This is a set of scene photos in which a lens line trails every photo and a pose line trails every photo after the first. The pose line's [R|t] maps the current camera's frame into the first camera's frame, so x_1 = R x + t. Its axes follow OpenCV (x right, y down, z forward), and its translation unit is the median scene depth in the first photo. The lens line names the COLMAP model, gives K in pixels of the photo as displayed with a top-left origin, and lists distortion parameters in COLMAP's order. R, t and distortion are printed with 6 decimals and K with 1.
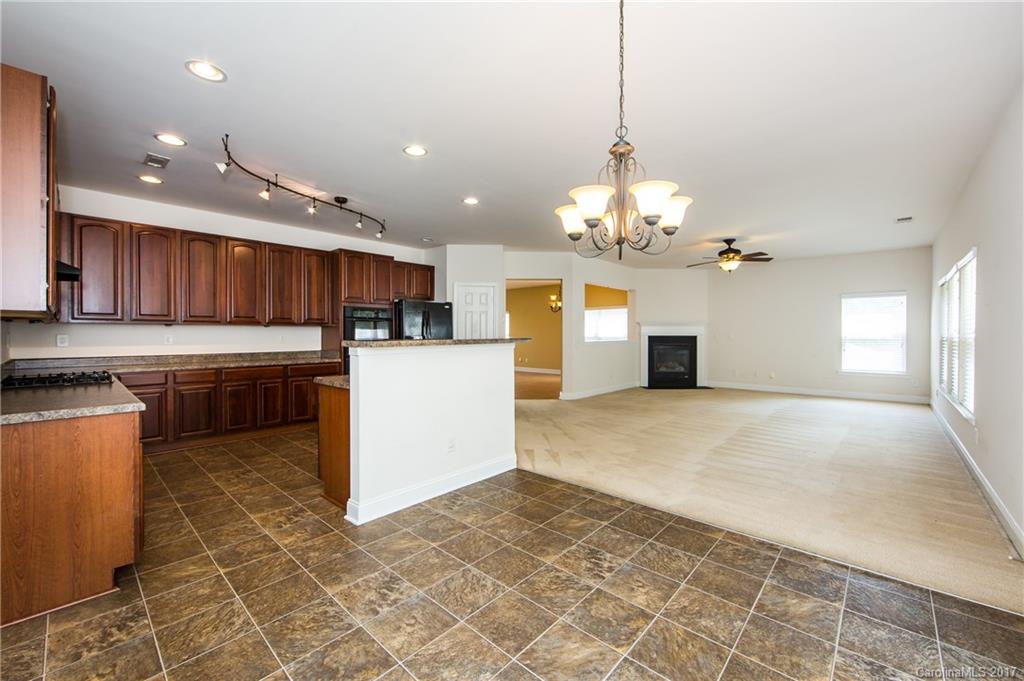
lens RADIAL K [[413.7, 0, 526.2], [0, 413.7, 335.7], [0, 0, 1]] dist [0.000833, 0.000005]
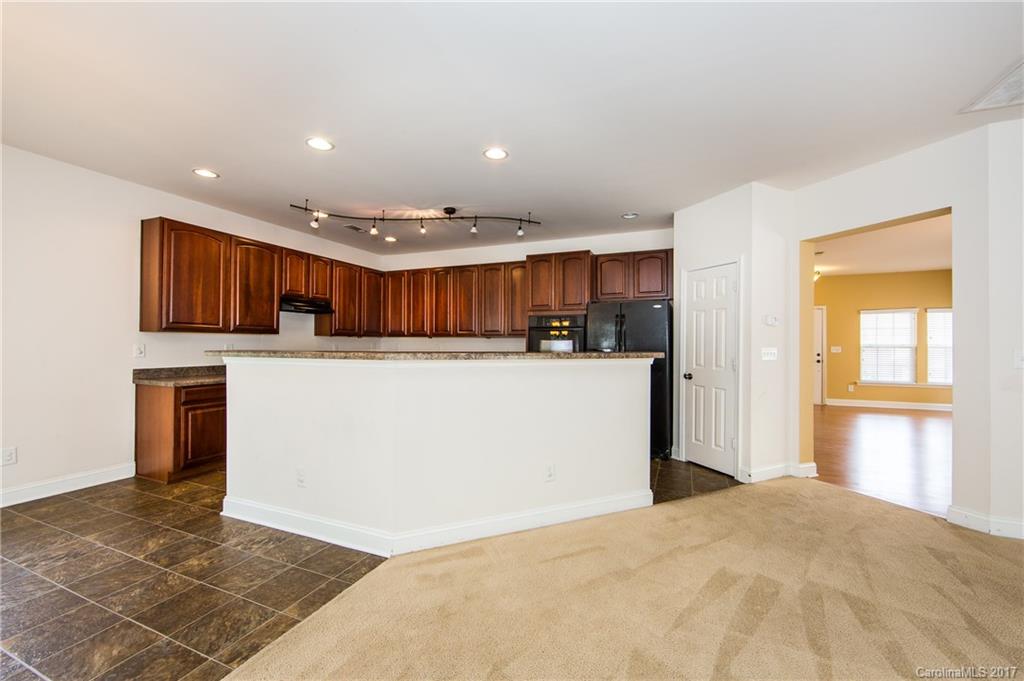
lens RADIAL K [[413.7, 0, 512.6], [0, 413.7, 337.2], [0, 0, 1]] dist [0.000833, 0.000005]
pose [[0.309438, -0.011810, -0.950846, 0.567018], [-0.013682, 0.999764, -0.016870, -0.008316], [0.950821, 0.018230, 0.309203, 0.870500]]
